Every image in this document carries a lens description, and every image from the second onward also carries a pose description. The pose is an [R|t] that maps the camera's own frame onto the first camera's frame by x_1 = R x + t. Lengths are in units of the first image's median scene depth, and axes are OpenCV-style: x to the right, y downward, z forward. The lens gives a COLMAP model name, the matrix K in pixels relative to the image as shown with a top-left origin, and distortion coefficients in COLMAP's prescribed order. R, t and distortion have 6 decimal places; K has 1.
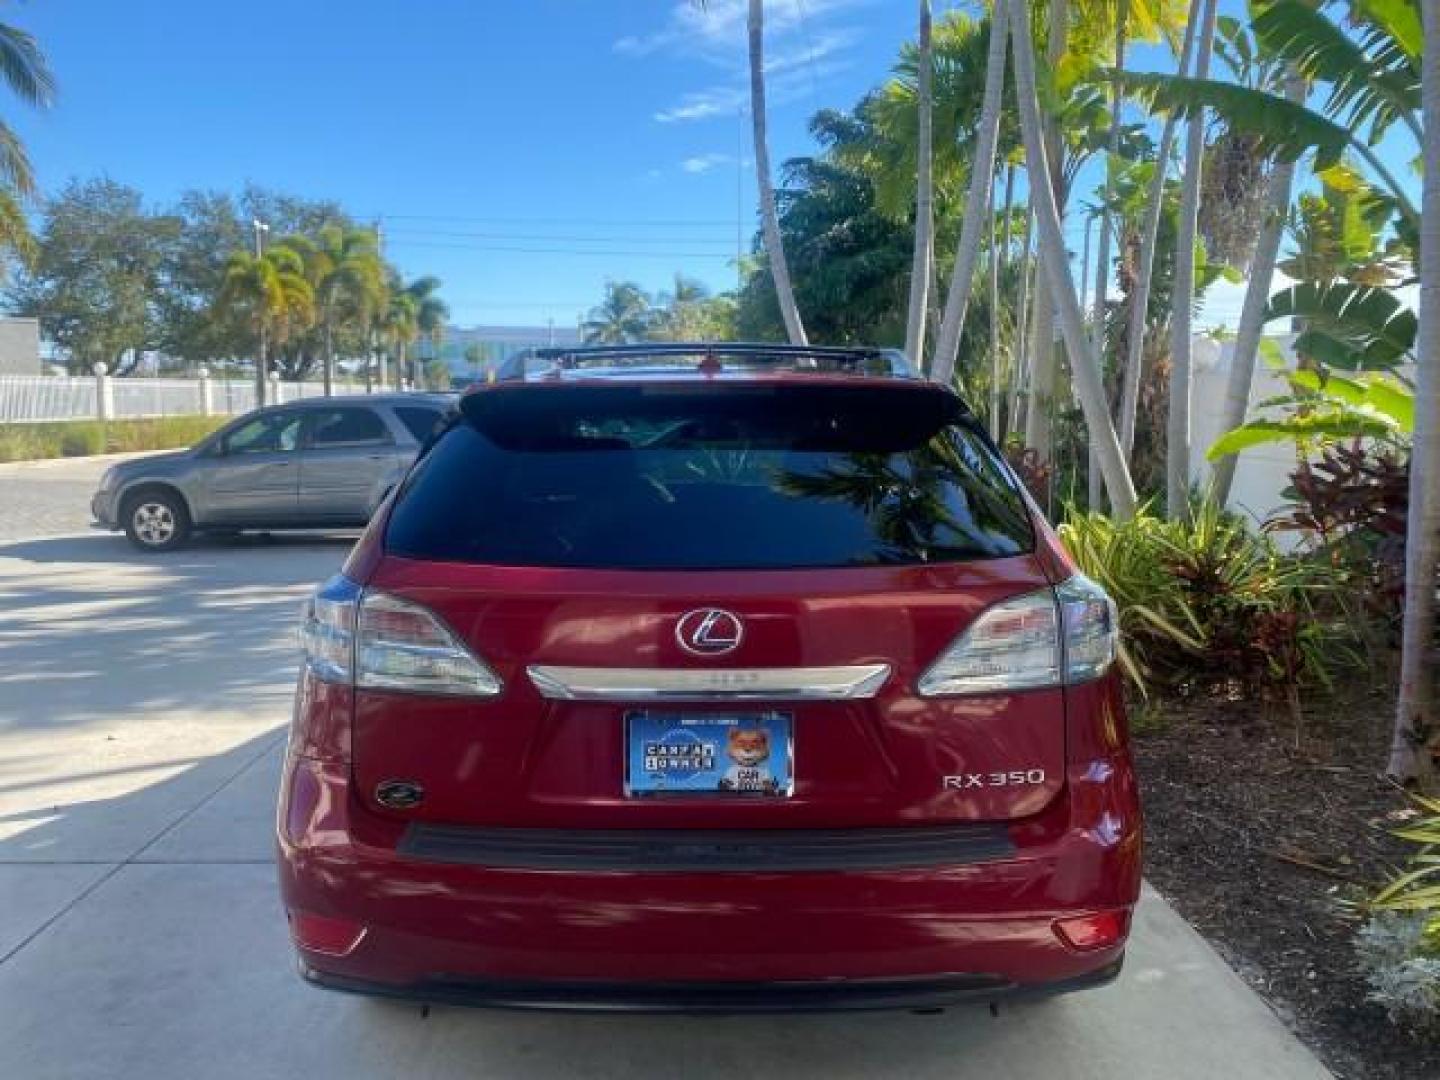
lens RADIAL K [[1102.9, 0, 708.7], [0, 1102.9, 532.9], [0, 0, 1]] dist [0.028588, -0.027987]
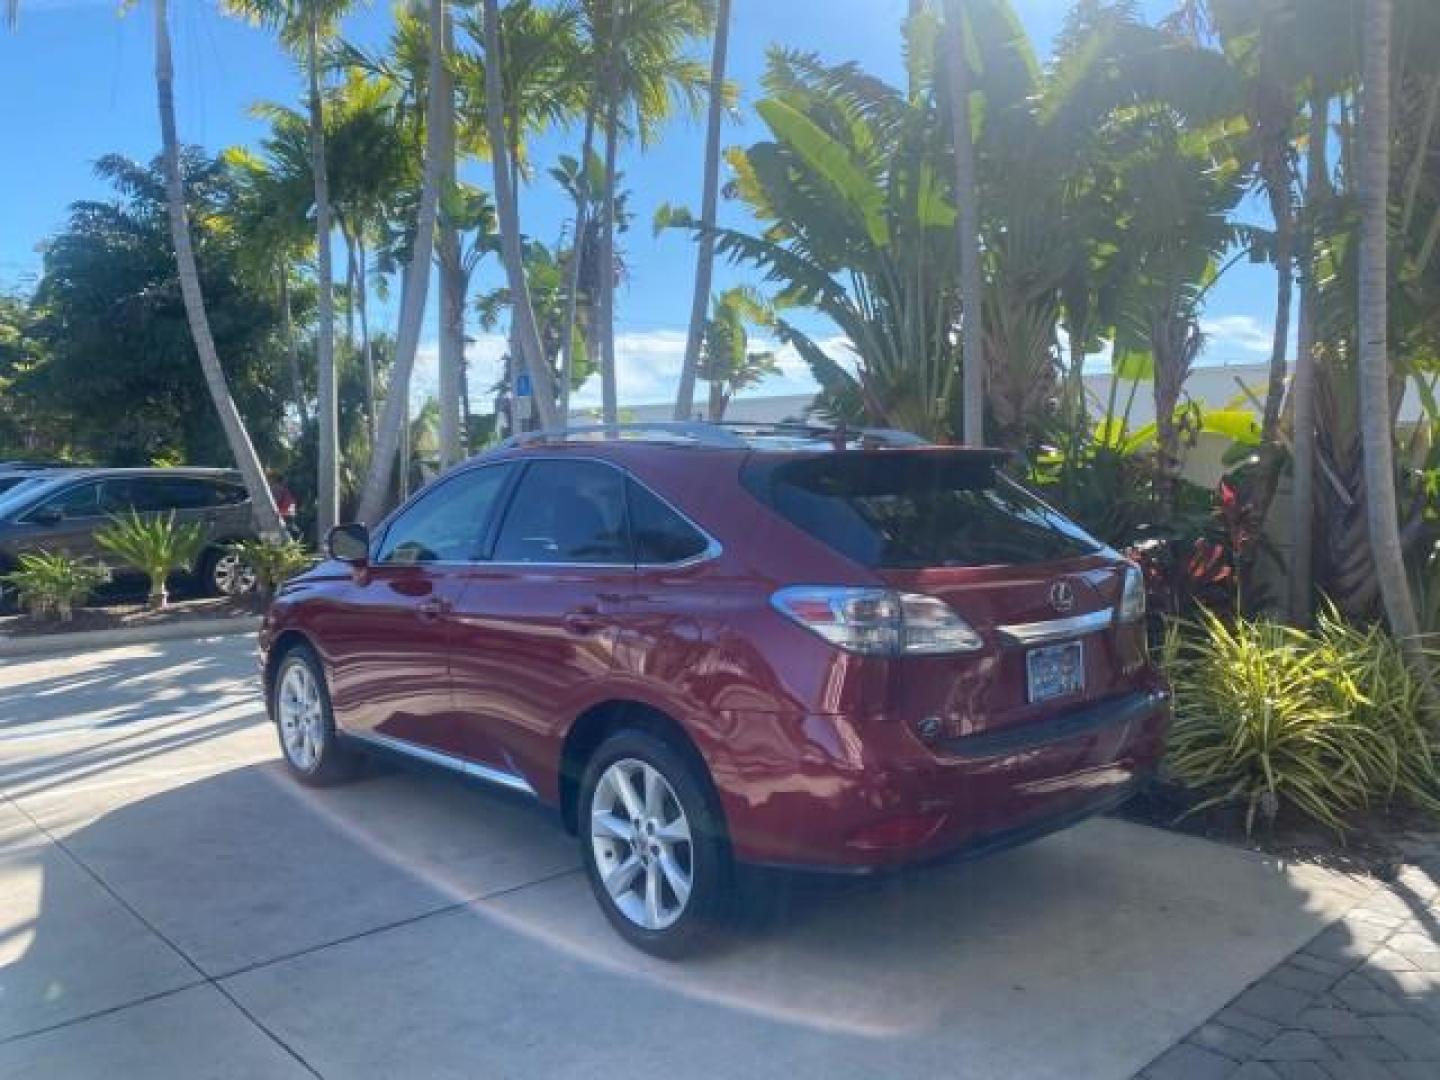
lens RADIAL K [[1102.9, 0, 707.1], [0, 1102.9, 534.4], [0, 0, 1]] dist [0.028588, -0.027987]
pose [[0.748876, -0.043563, 0.661277, -0.239723], [0.083614, 0.996074, -0.029072, -0.000578], [-0.657415, 0.077063, 0.749578, 0.010818]]
